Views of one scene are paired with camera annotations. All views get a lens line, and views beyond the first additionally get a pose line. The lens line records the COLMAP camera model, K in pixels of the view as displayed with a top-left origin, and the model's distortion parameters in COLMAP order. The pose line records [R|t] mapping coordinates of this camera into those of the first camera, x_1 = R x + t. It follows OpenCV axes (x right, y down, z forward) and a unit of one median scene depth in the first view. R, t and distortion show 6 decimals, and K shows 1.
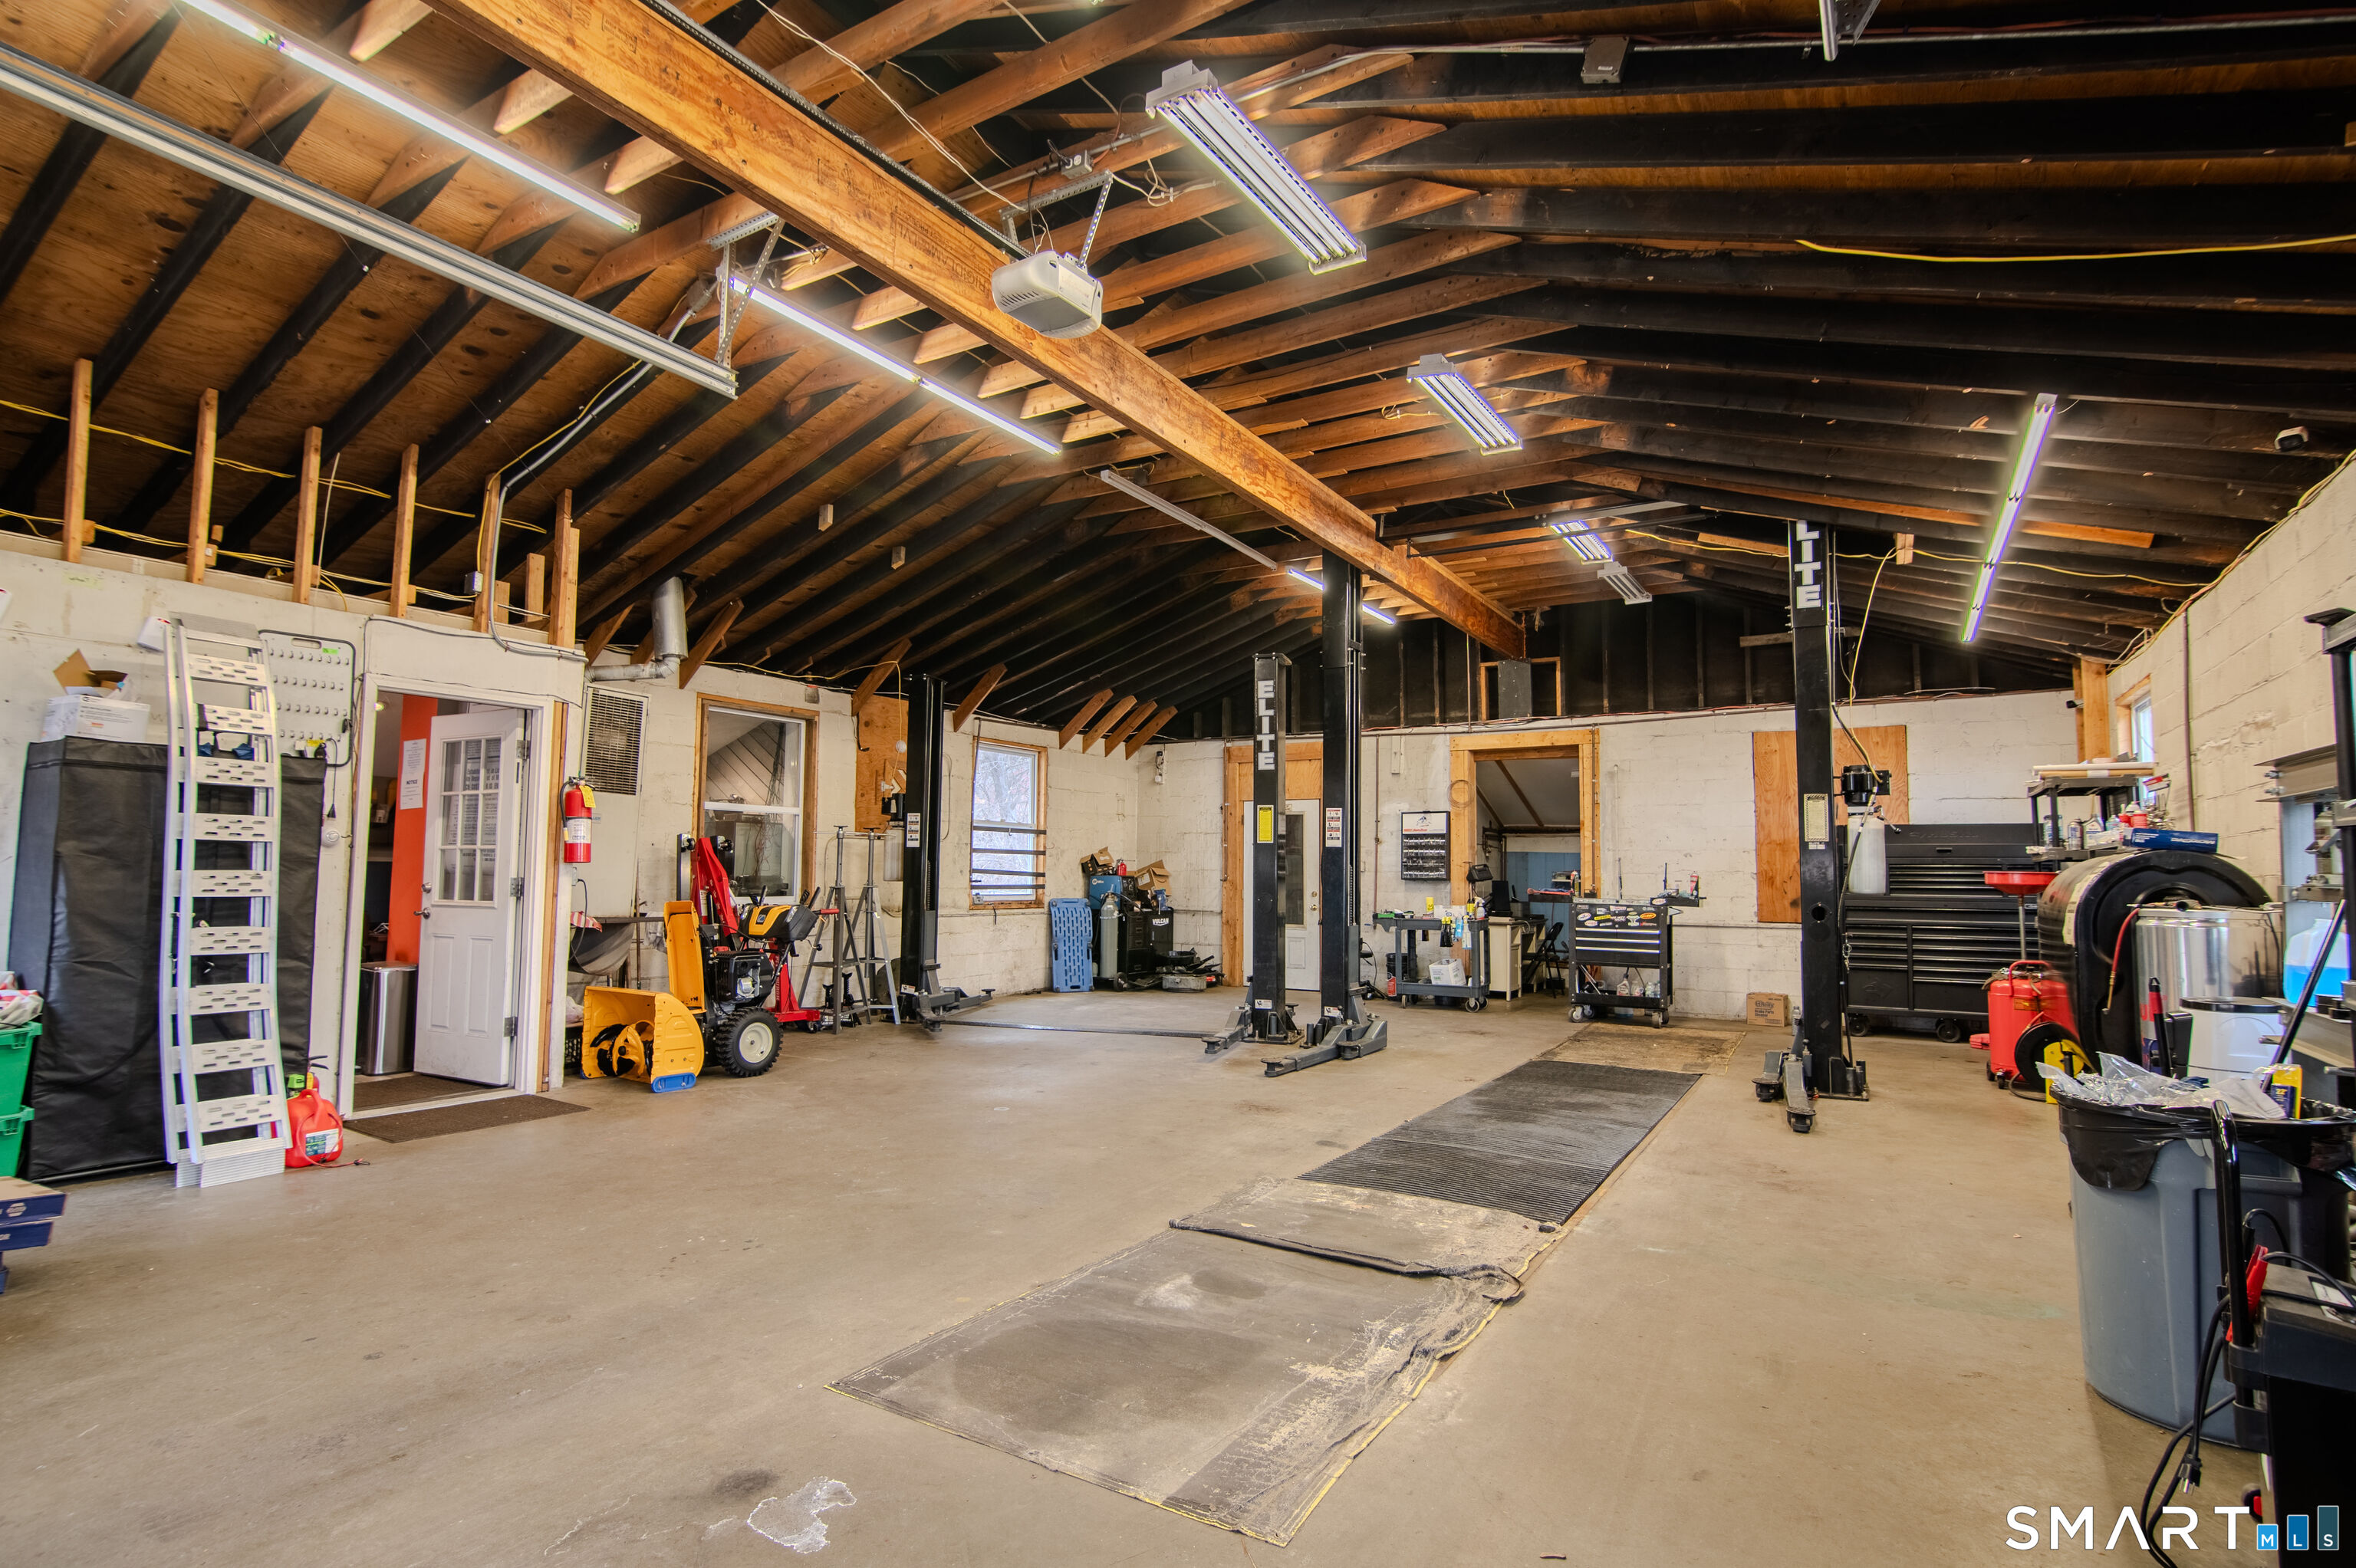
lens RADIAL K [[1143.5, 0, 1178.3], [0, 1143.5, 797.4], [0, 0, 1]] dist [-0.033880, 0.011244]
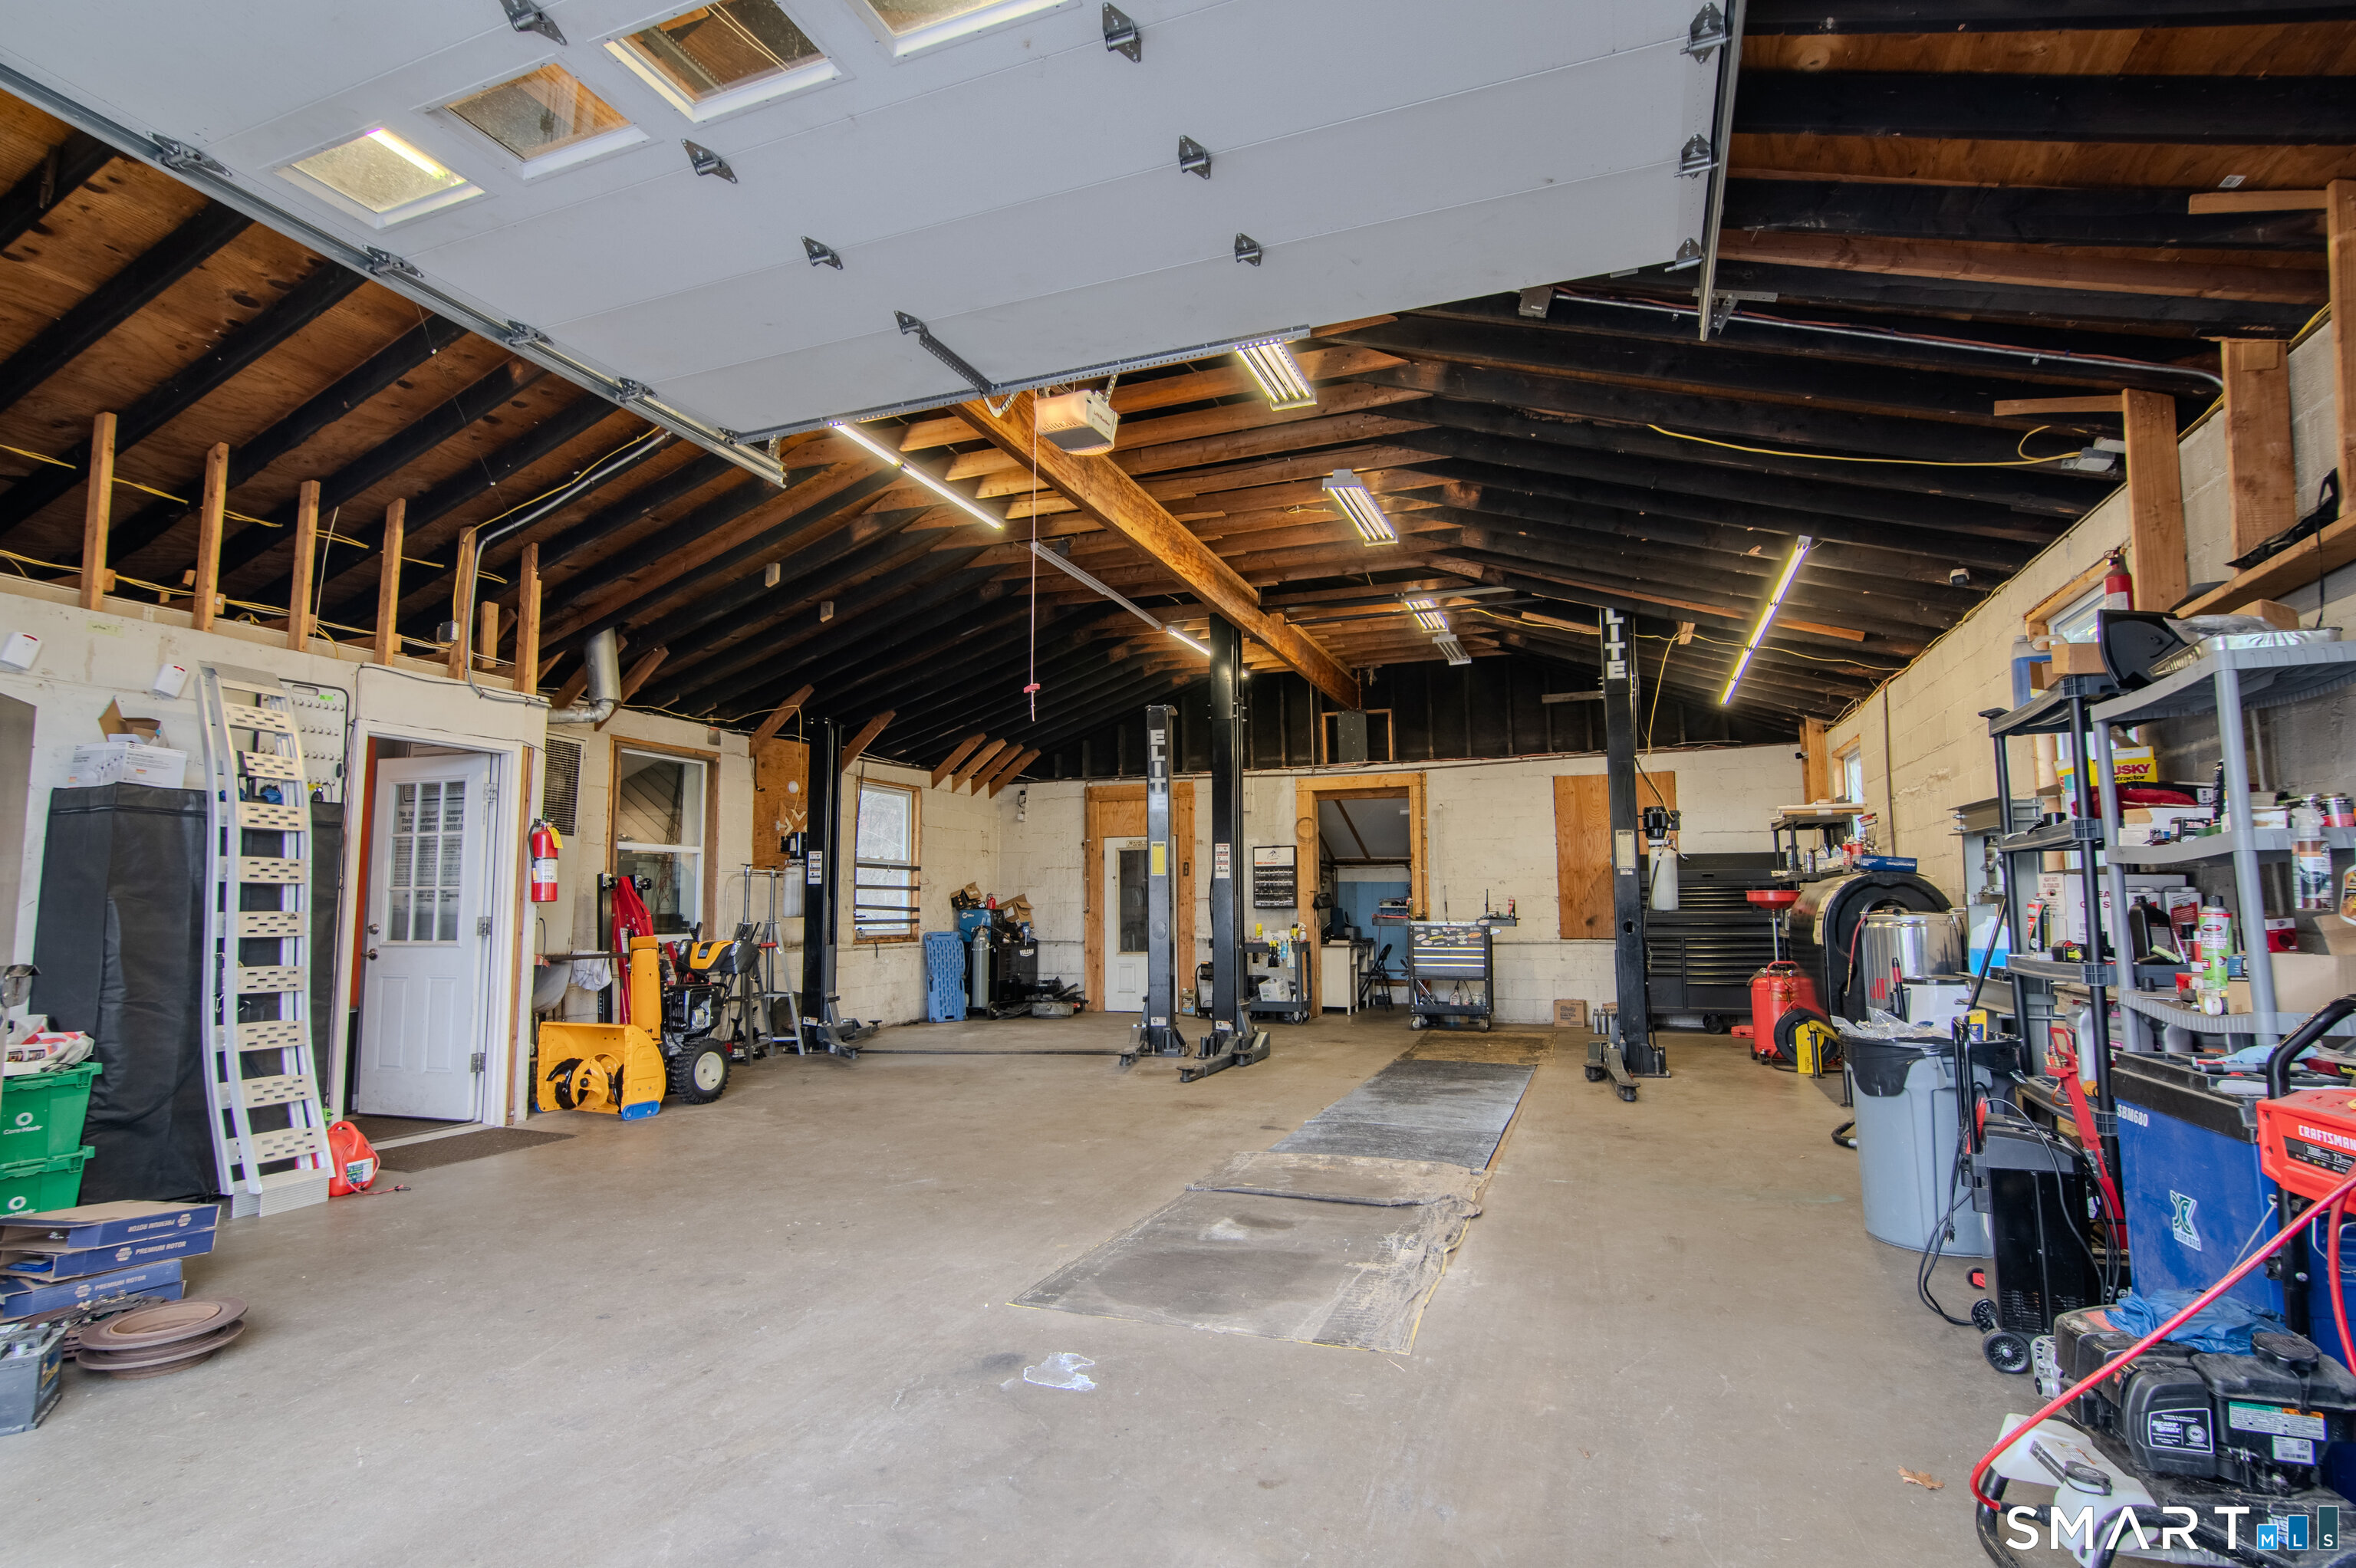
lens RADIAL K [[1143.5, 0, 1178.3], [0, 1143.5, 797.4], [0, 0, 1]] dist [-0.033880, 0.011244]
pose [[0.982001, 0.000851, 0.188872, -0.146664], [0.004941, 0.999532, -0.030189, -0.003311], [-0.188810, 0.030579, 0.981538, -0.123058]]
